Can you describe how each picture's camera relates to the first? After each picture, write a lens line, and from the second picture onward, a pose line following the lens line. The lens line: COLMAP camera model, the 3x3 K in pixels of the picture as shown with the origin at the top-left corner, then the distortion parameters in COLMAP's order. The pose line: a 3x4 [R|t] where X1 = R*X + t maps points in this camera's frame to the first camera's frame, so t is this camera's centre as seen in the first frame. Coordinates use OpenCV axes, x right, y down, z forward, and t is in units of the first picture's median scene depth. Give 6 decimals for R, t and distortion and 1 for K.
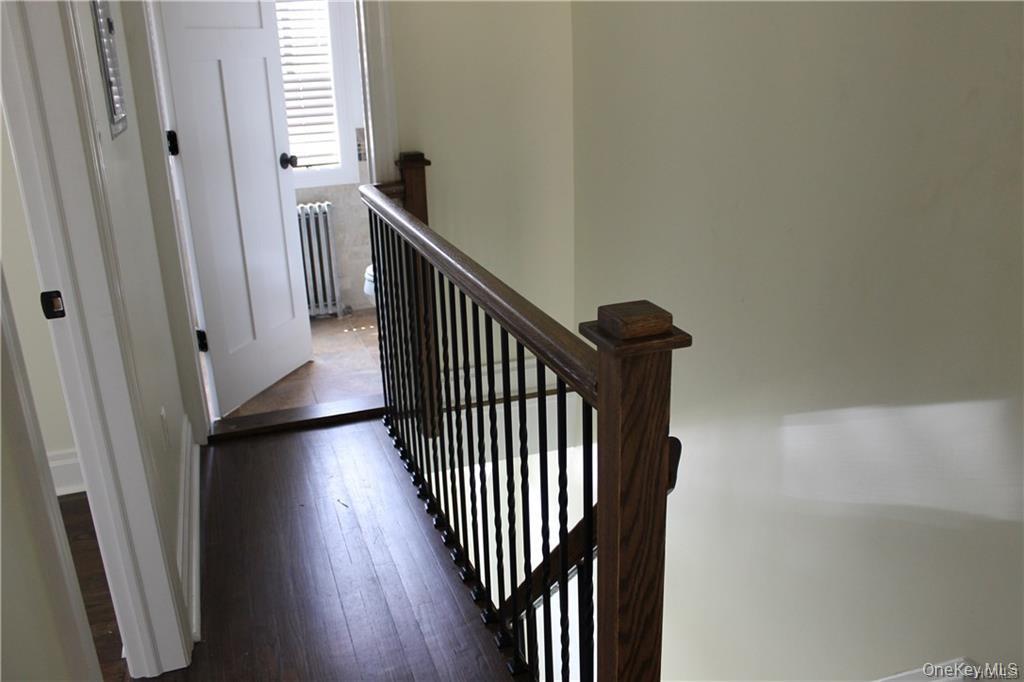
lens RADIAL K [[863.2, 0, 517.5], [0, 863.2, 336.0], [0, 0, 1]] dist [-0.155204, 0.131377]
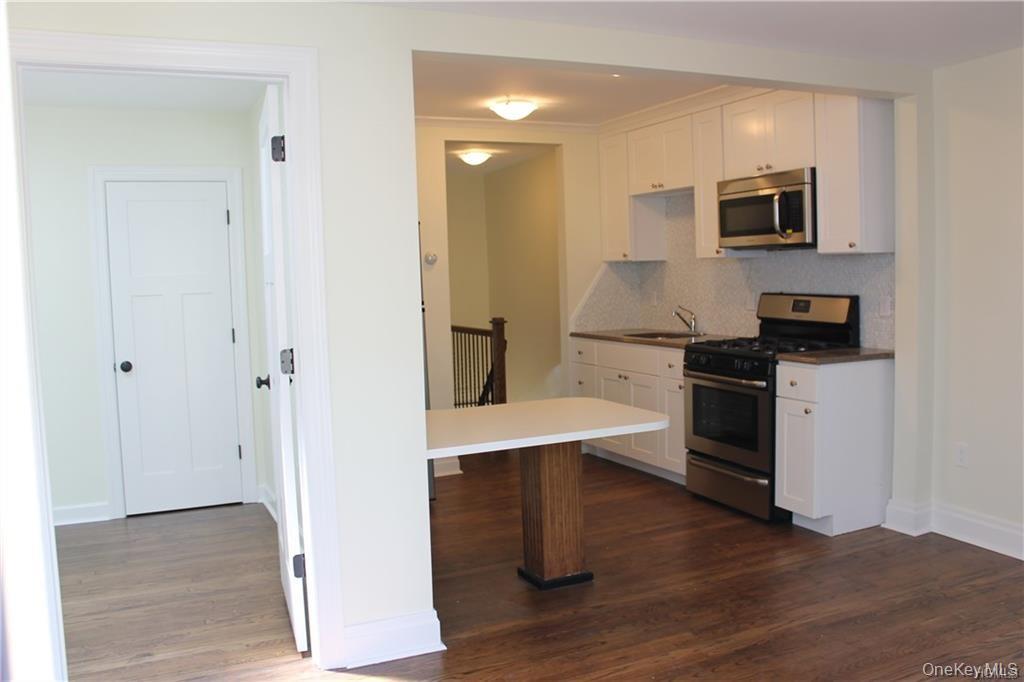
lens RADIAL K [[863.2, 0, 517.5], [0, 863.2, 336.0], [0, 0, 1]] dist [-0.155204, 0.131377]
pose [[0.996073, -0.004526, 0.088424, -0.204156], [0.026493, 0.968172, -0.248881, 1.244868], [-0.084483, 0.250246, 0.964489, -3.740874]]
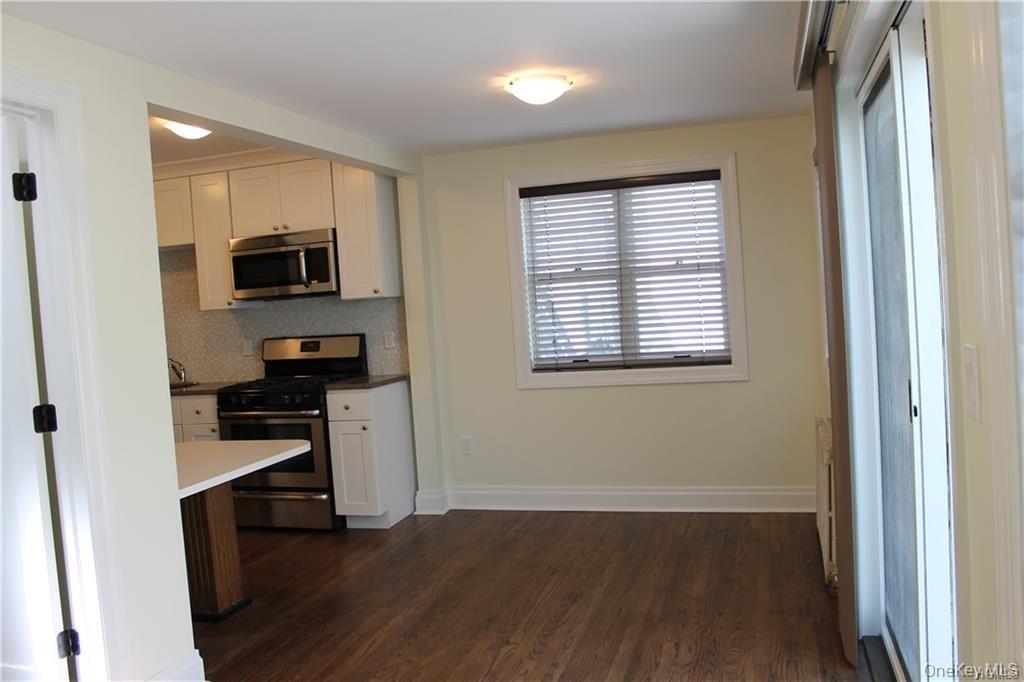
lens RADIAL K [[863.2, 0, 517.5], [0, 863.2, 336.0], [0, 0, 1]] dist [-0.155204, 0.131377]
pose [[0.586157, -0.043870, 0.809009, -1.364125], [0.305569, 0.936762, -0.170598, 1.241044], [-0.750365, 0.347205, 0.562496, -3.578422]]
